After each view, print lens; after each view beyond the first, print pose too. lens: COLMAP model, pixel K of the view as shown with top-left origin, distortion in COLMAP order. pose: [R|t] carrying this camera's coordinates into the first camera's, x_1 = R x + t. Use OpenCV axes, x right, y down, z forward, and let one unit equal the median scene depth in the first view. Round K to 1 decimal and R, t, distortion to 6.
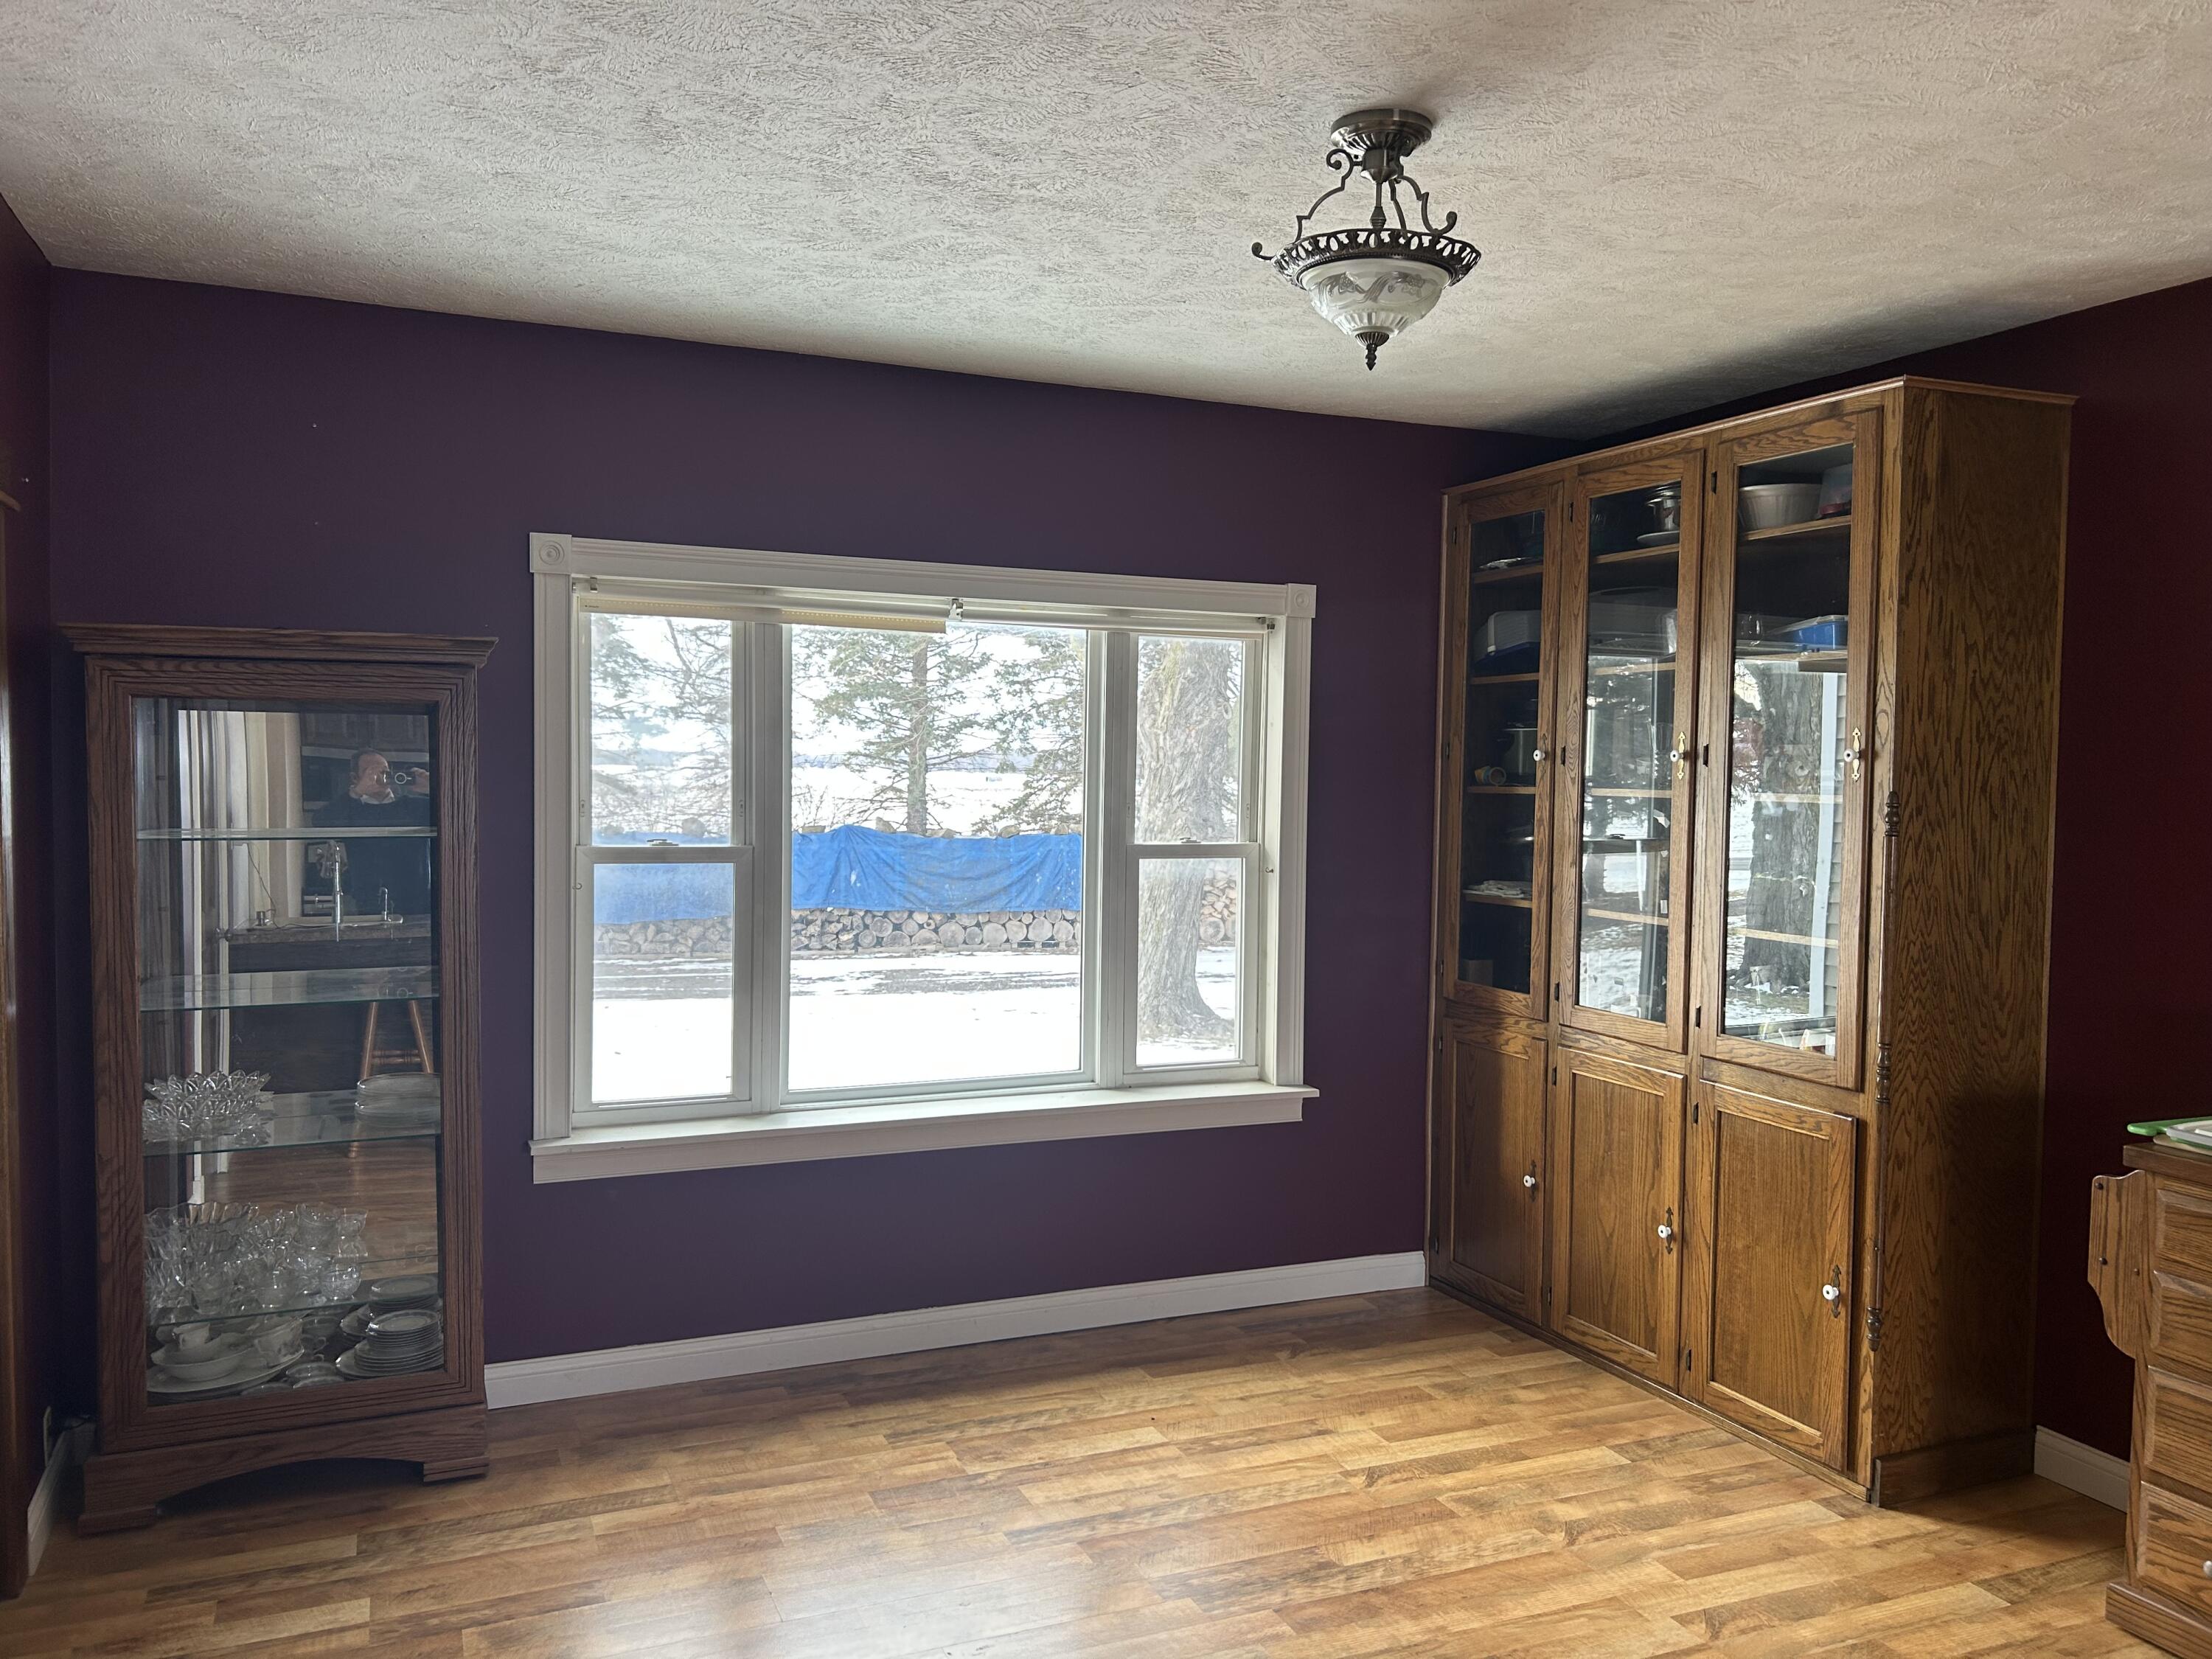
lens RADIAL K [[1656.3, 0, 1096.8], [0, 1656.3, 840.2], [0, 0, 1]] dist [0.069789, -0.069944]
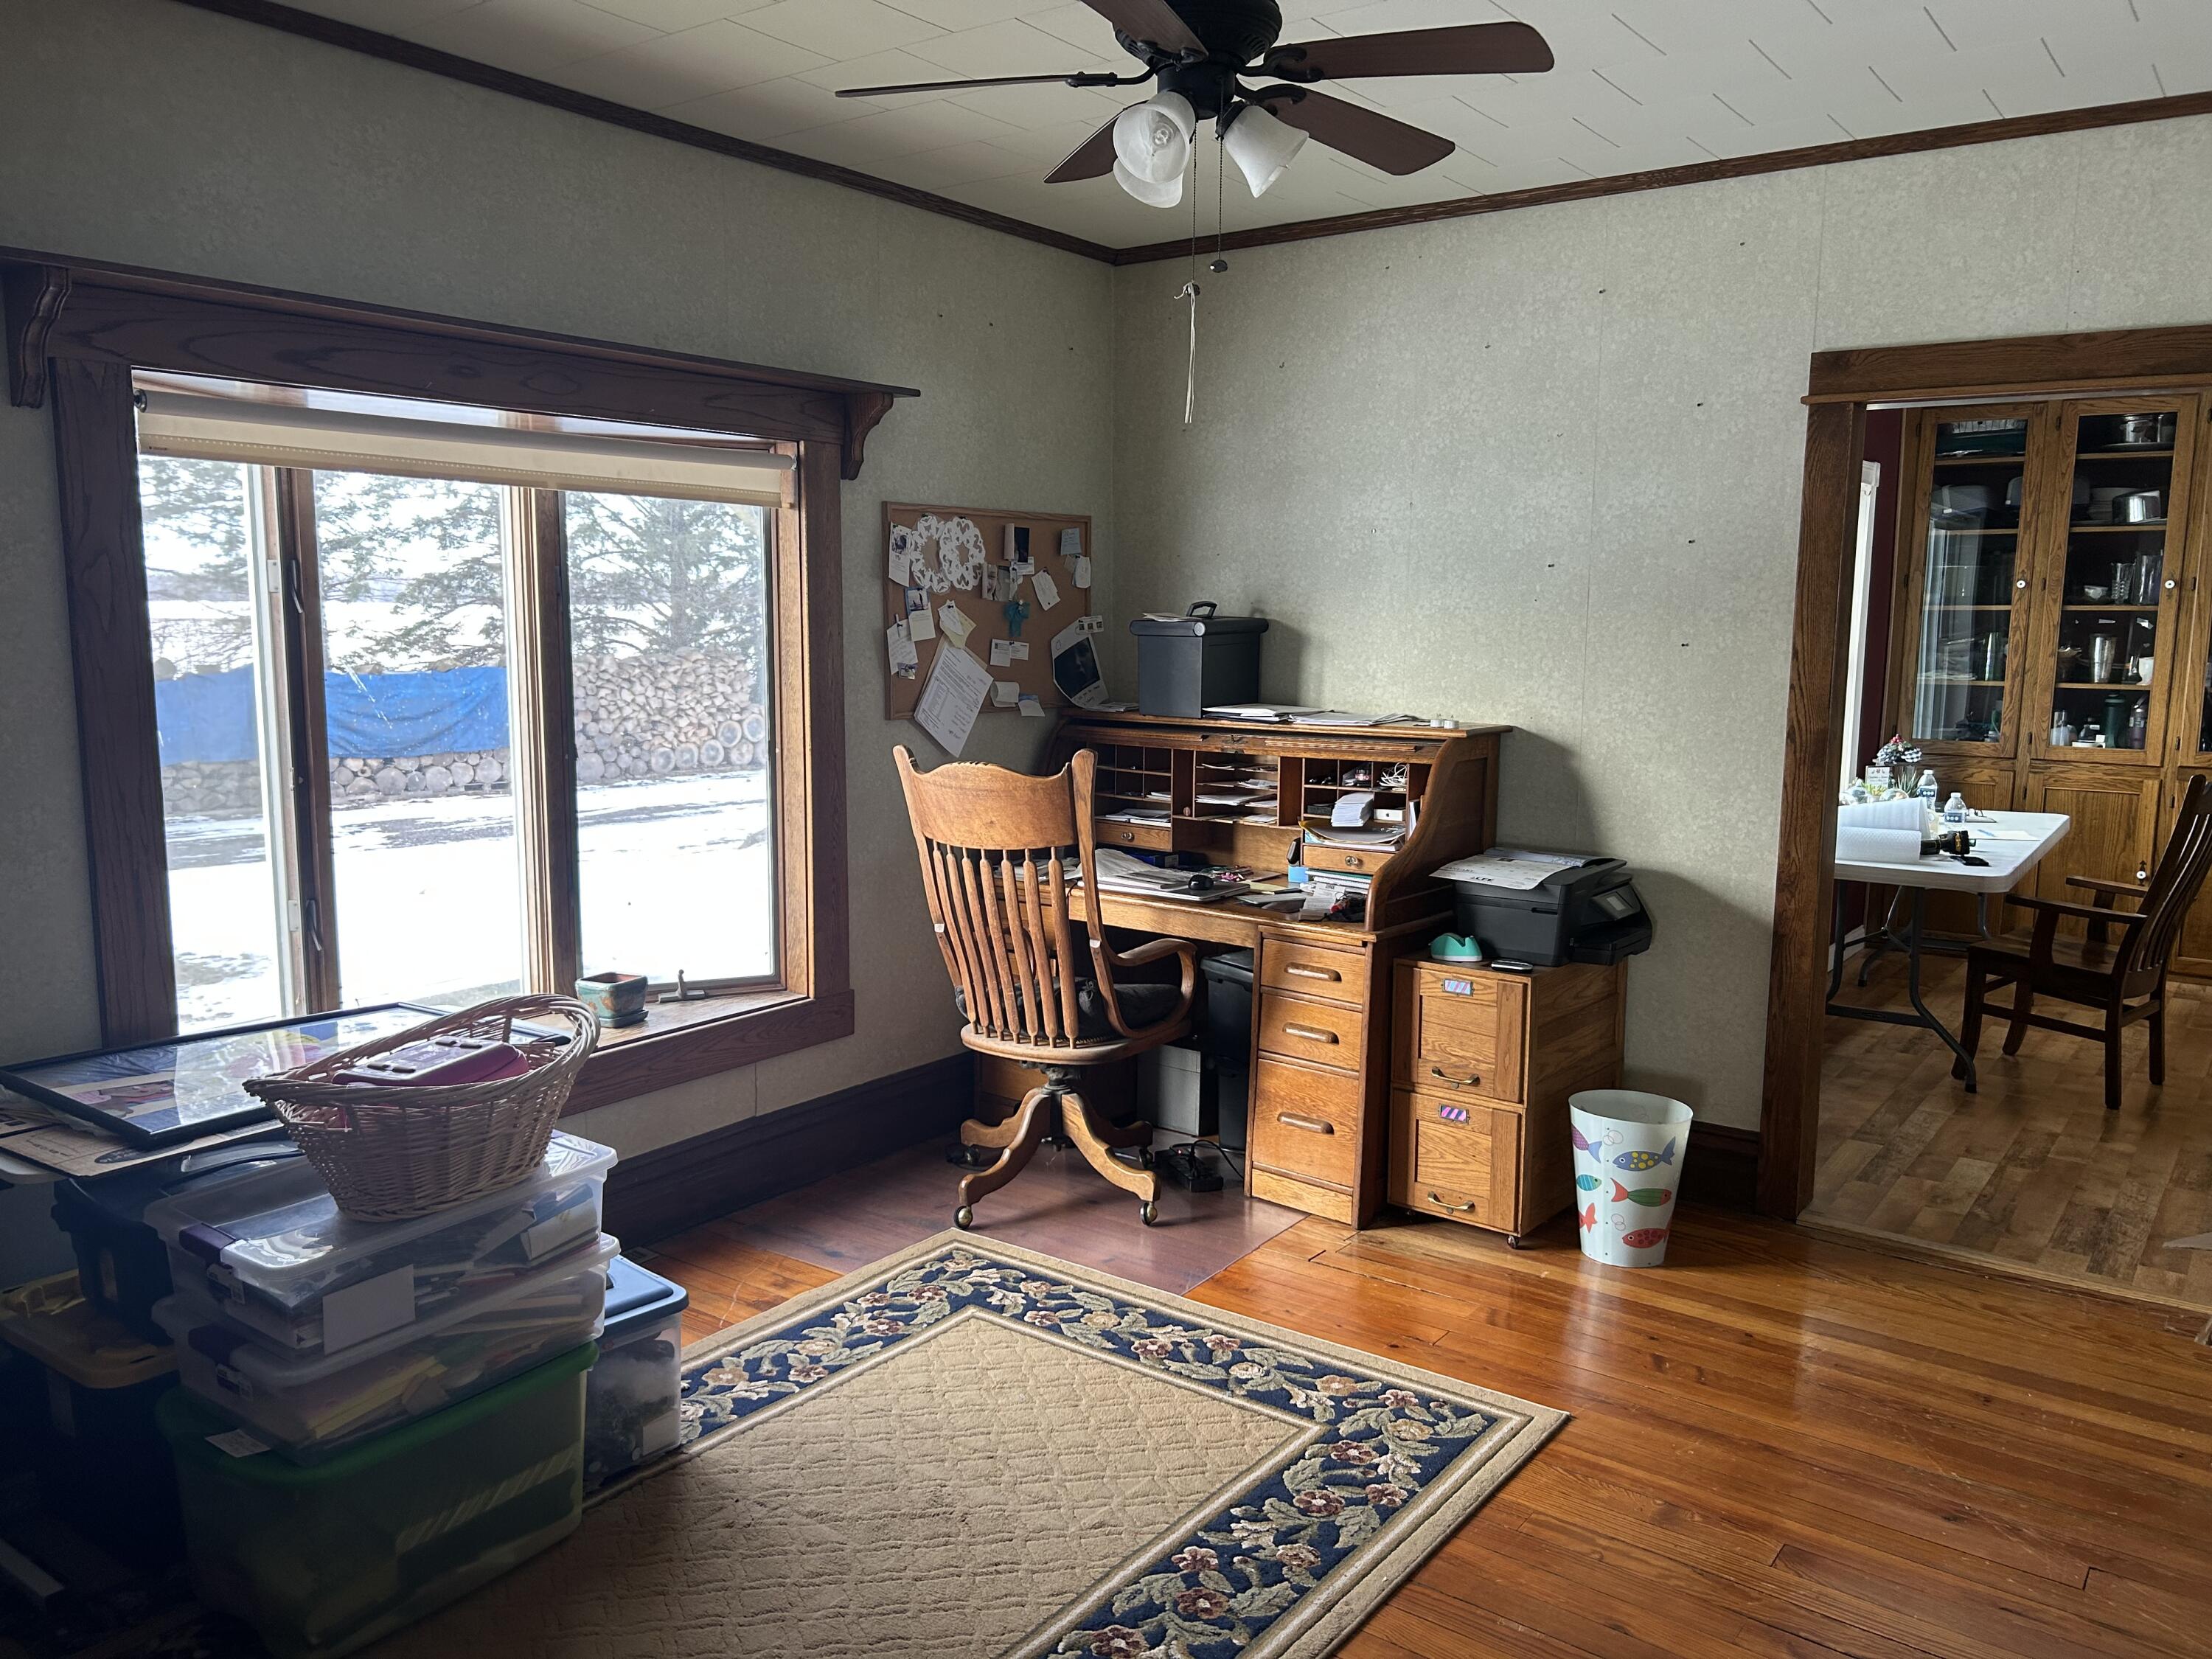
lens RADIAL K [[1656.3, 0, 1096.8], [0, 1656.3, 840.2], [0, 0, 1]] dist [0.069789, -0.069944]
pose [[0.869515, -0.082819, 0.486913, -1.410008], [0.030995, 0.993048, 0.113558, -0.022640], [-0.492932, -0.083648, 0.866037, 0.074274]]
